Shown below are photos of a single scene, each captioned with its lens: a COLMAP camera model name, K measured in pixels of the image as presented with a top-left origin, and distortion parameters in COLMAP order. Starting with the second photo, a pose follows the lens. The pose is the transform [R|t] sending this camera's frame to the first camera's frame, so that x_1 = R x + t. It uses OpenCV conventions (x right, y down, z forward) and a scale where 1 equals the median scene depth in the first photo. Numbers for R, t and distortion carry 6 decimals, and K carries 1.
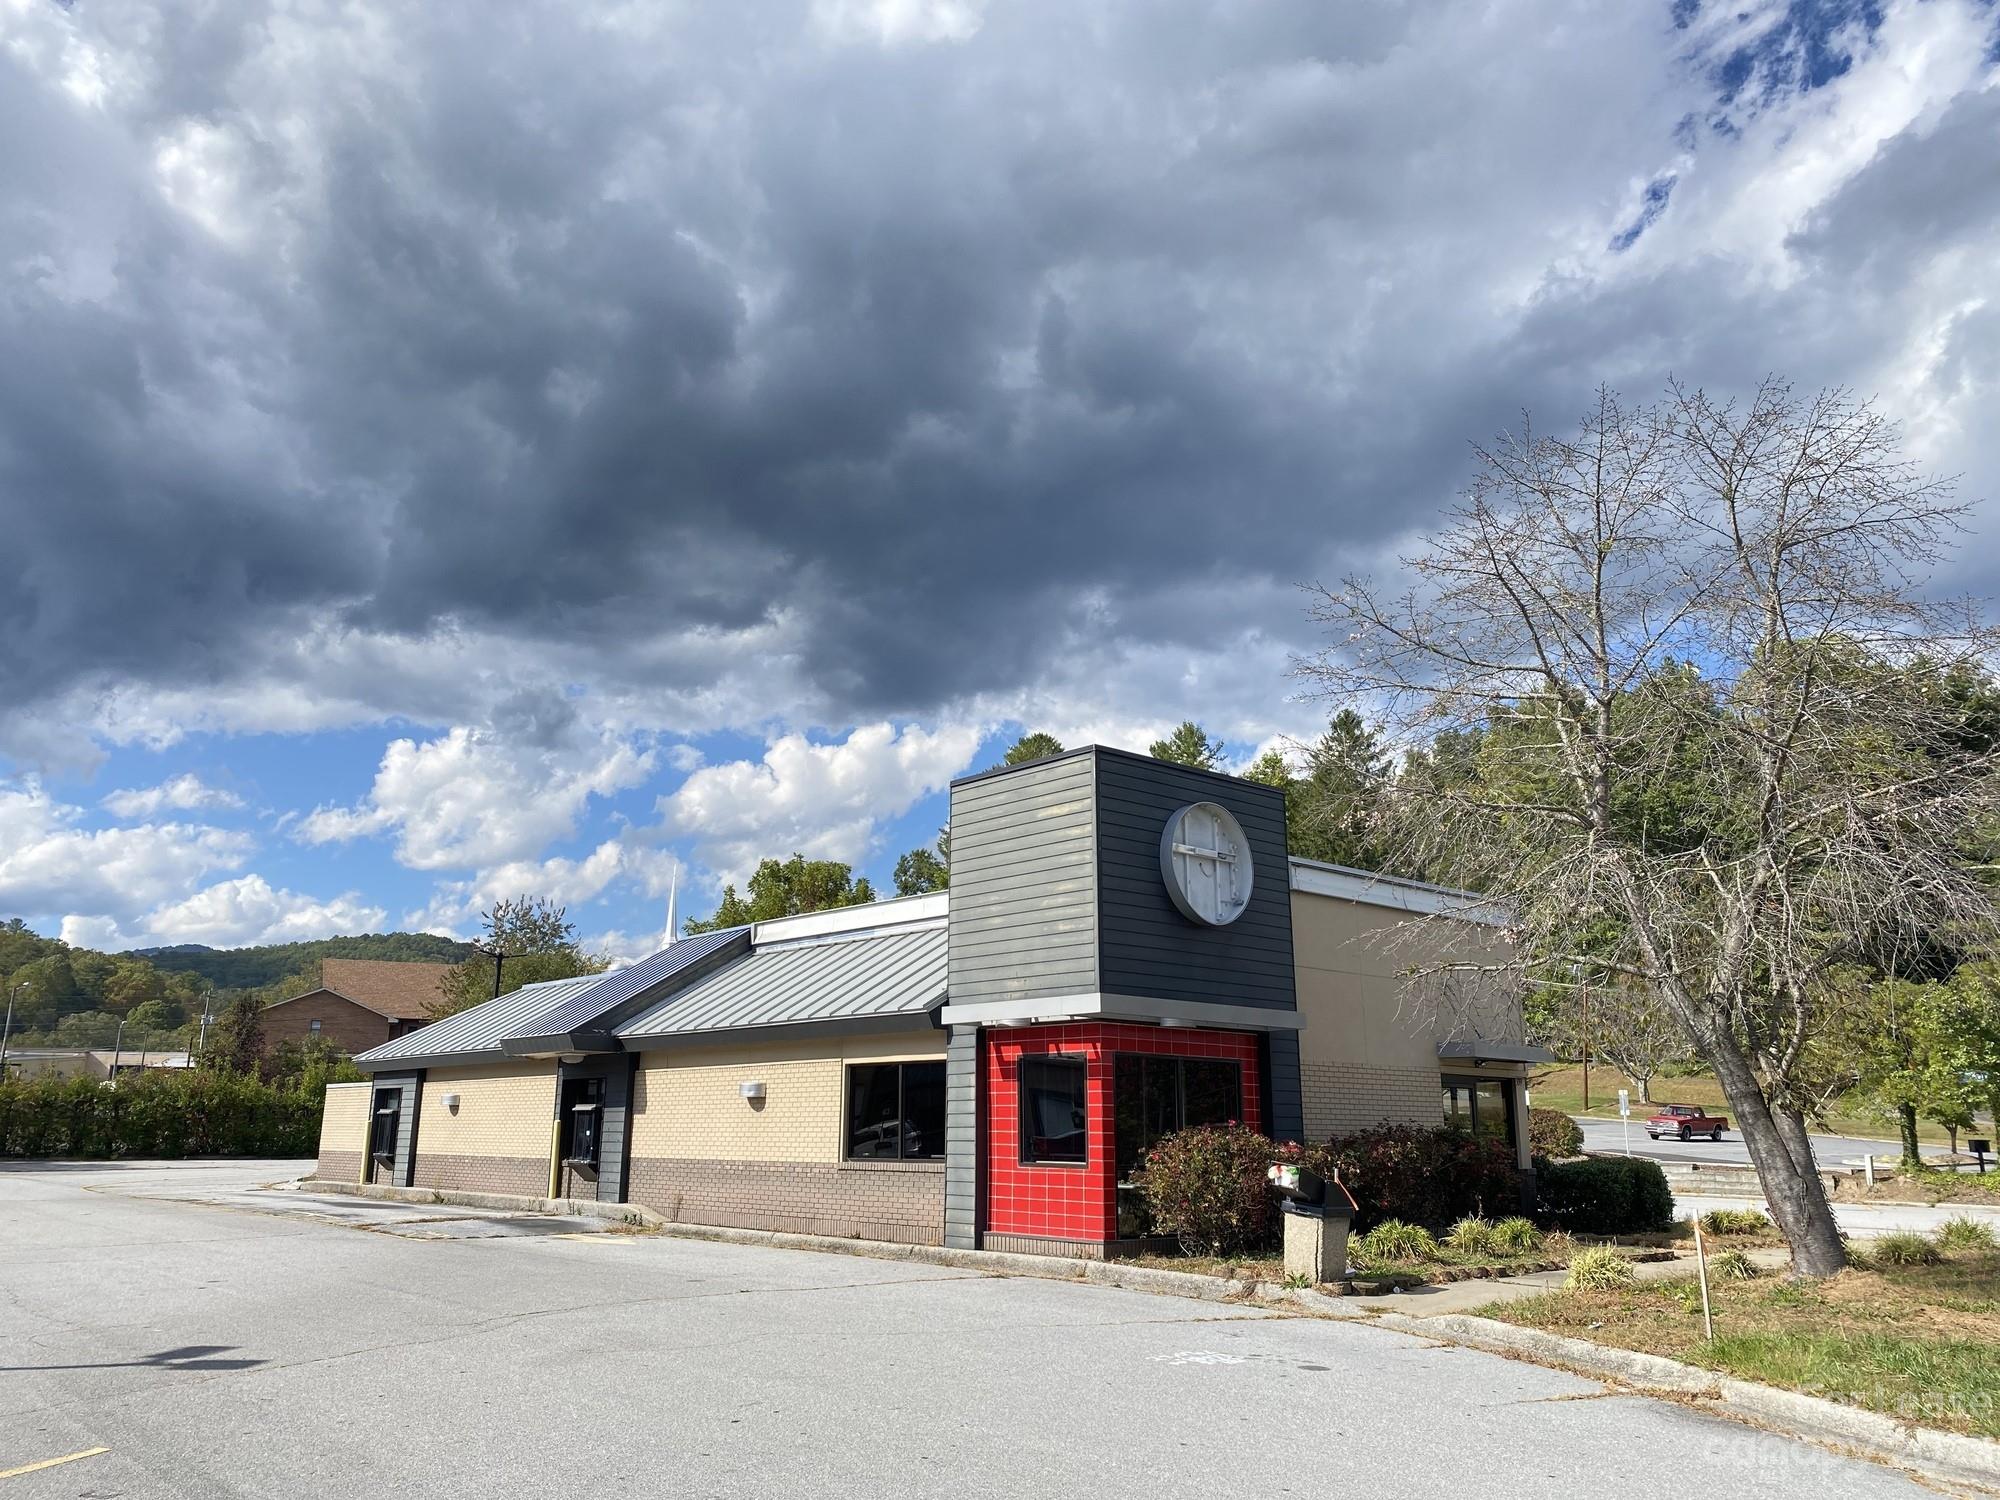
lens RADIAL K [[1525.0, 0, 1000.0], [0, 1525.0, 750.0], [0, 0, 1]] dist [-0.003979, -0.010758]
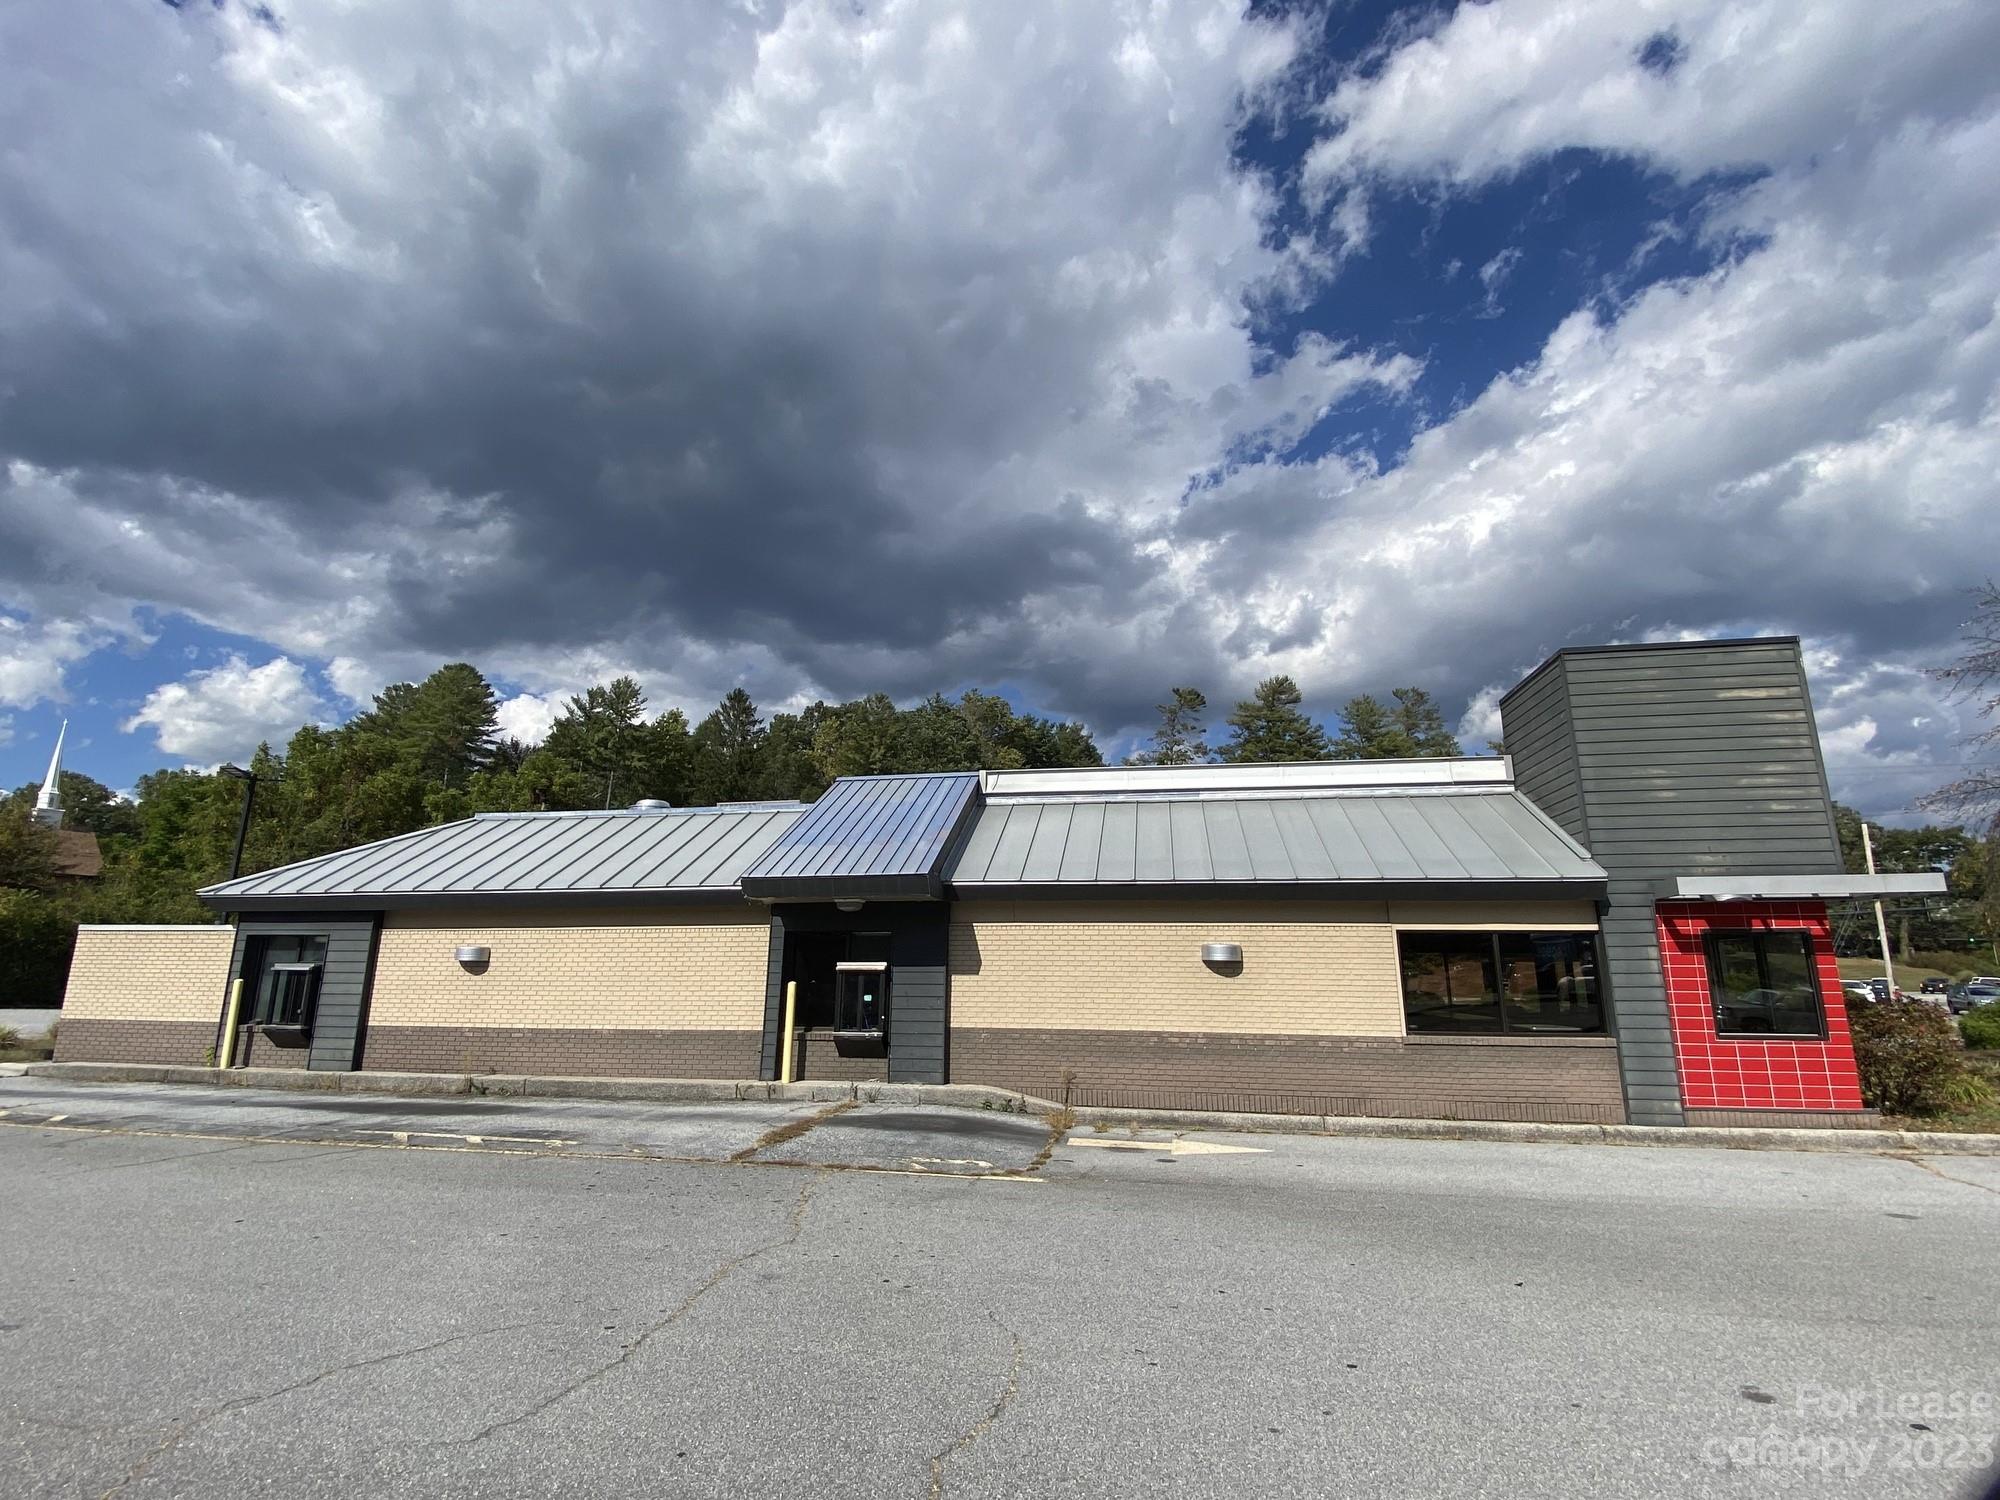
lens RADIAL K [[979.4, 0, 939.5], [0, 979.4, 760.2], [0, 0, 1]] dist [0.076904, -0.072178]
pose [[0.789128, 0.141478, 0.597713, -0.656852], [-0.154509, 0.987543, -0.029760, 0.156299], [-0.594478, -0.068867, 0.801158, 0.650870]]
